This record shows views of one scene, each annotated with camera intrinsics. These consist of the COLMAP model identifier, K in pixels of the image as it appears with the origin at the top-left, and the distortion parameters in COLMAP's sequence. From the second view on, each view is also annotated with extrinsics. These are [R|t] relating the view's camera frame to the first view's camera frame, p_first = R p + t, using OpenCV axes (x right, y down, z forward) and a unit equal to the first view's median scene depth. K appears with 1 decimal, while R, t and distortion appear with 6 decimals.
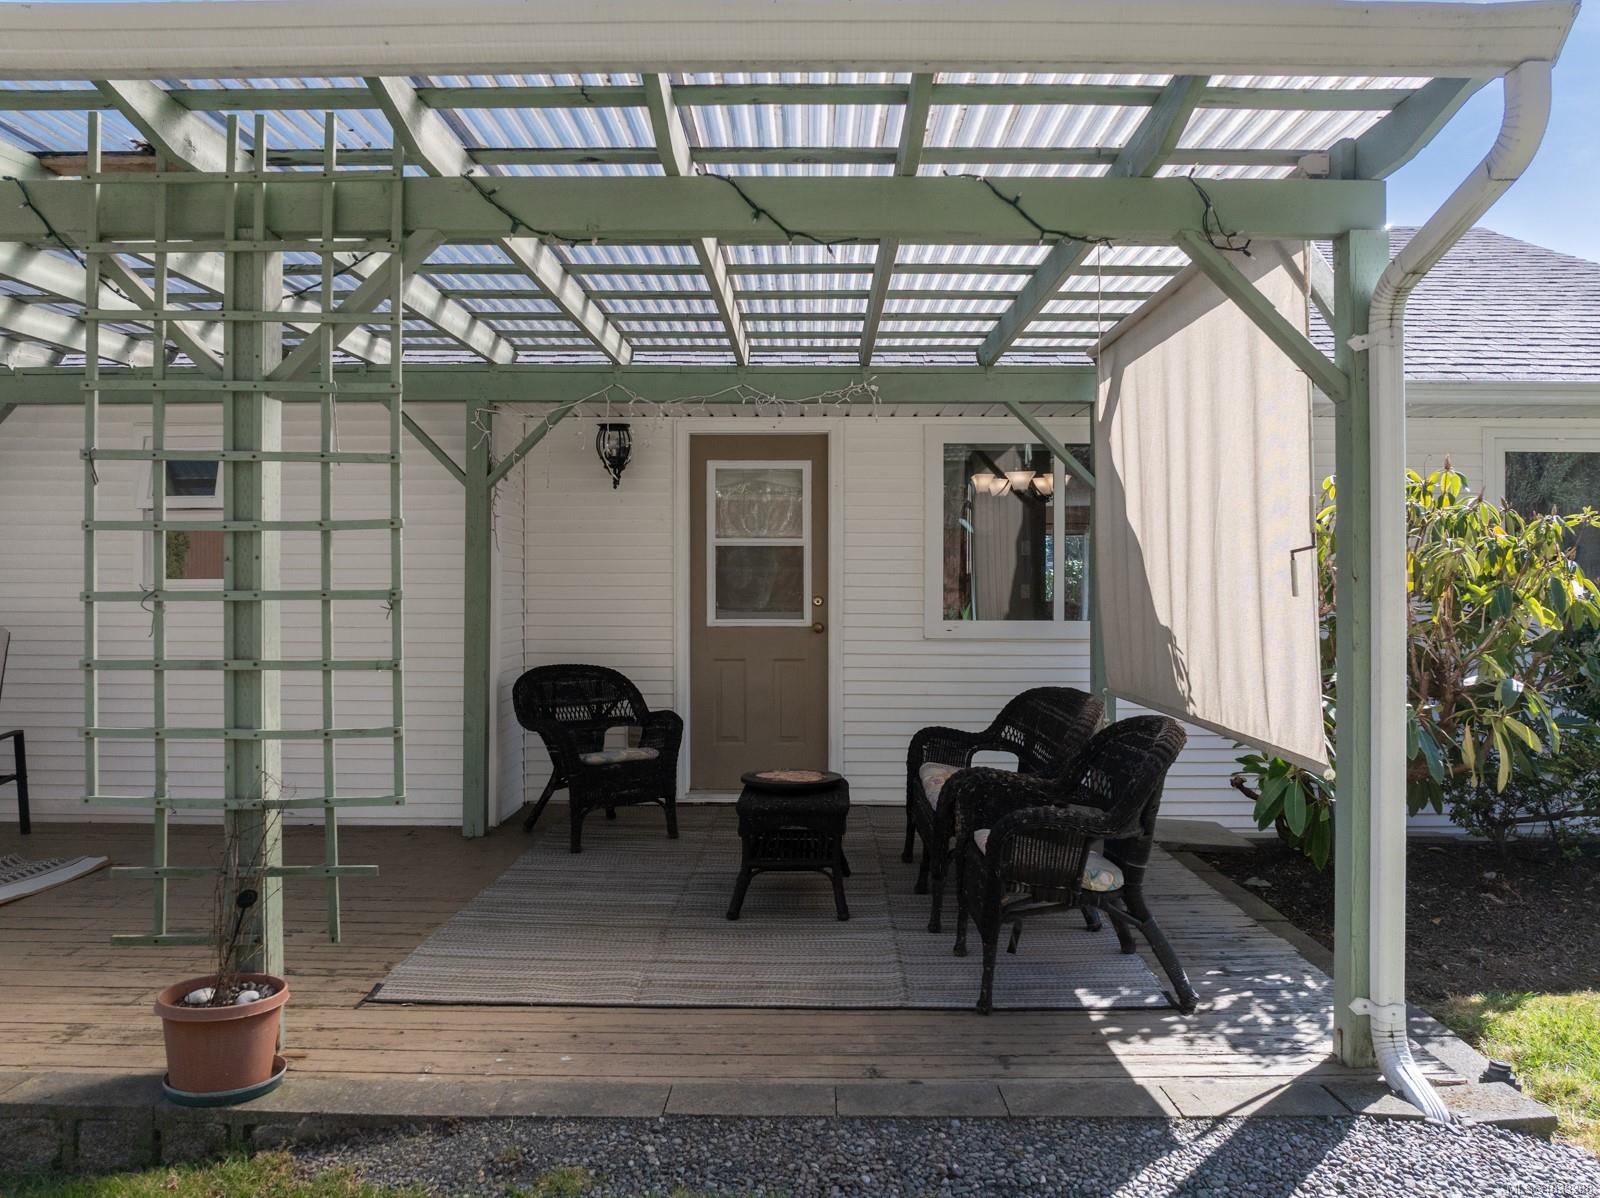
lens RADIAL K [[1152.5, 0, 805.8], [0, 1152.5, 596.4], [0, 0, 1]] dist [-0.038377, 0.000718]
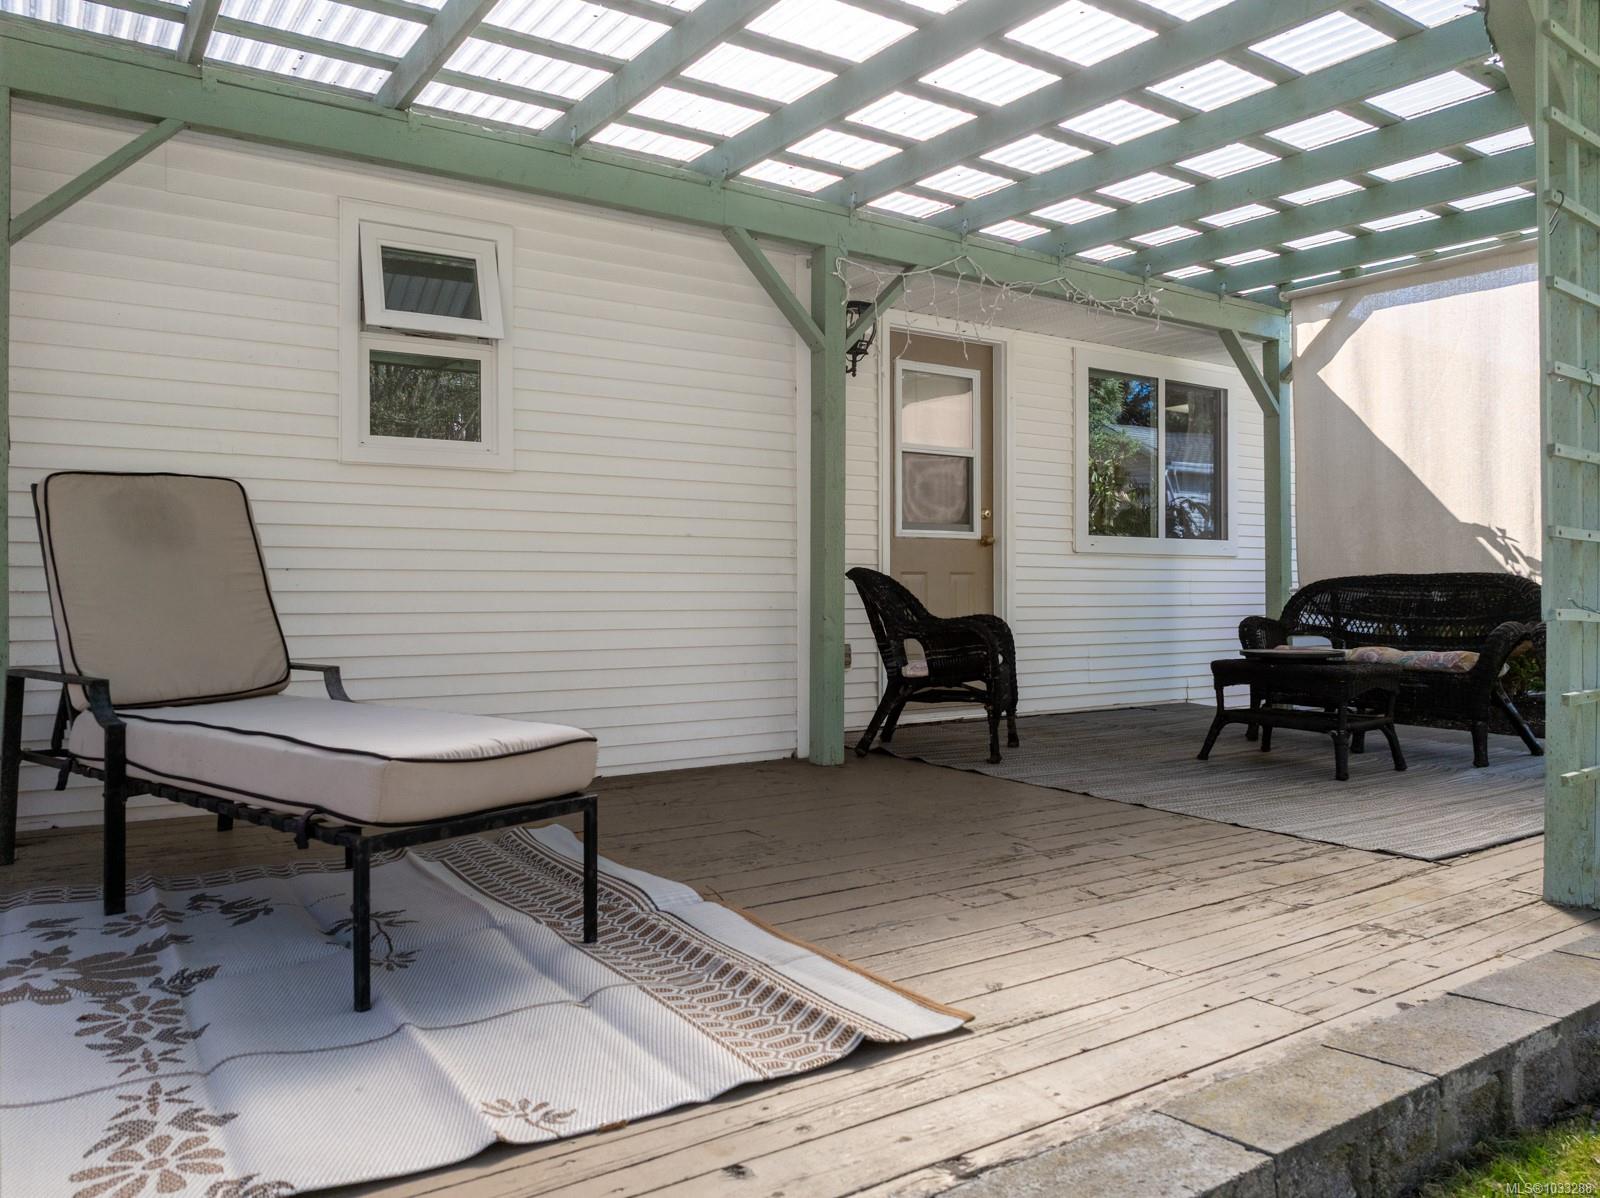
lens RADIAL K [[1152.5, 0, 839.1], [0, 1152.5, 604.7], [0, 0, 1]] dist [-0.038377, 0.000718]
pose [[0.823258, -0.010079, 0.567578, -1.267805], [0.001807, 0.999884, 0.015136, 0.129868], [-0.567664, -0.011435, 0.823181, 0.503455]]
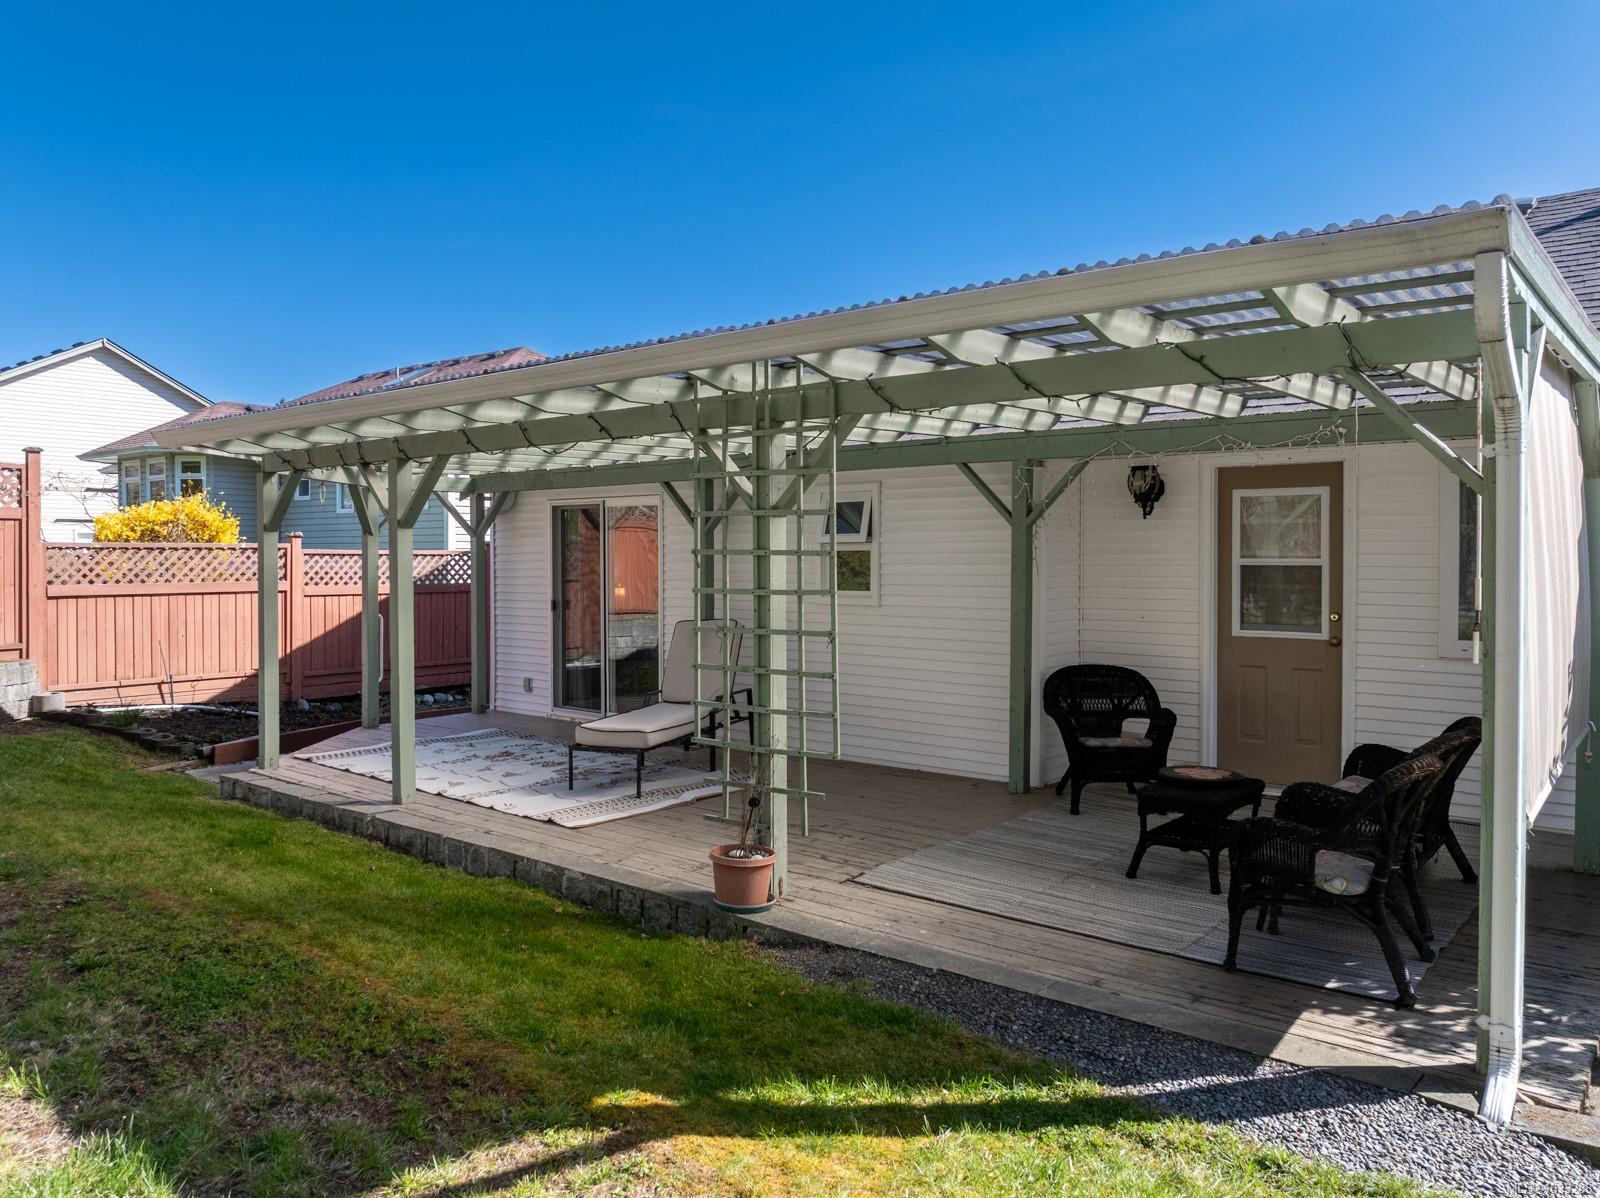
lens RADIAL K [[1152.5, 0, 790.8], [0, 1152.5, 570.6], [0, 0, 1]] dist [-0.038377, 0.000718]
pose [[0.770376, 0.006846, -0.637553, 0.583463], [0.000061, 0.999942, 0.010811, -0.098638], [0.637590, -0.008368, 0.770331, -0.293770]]
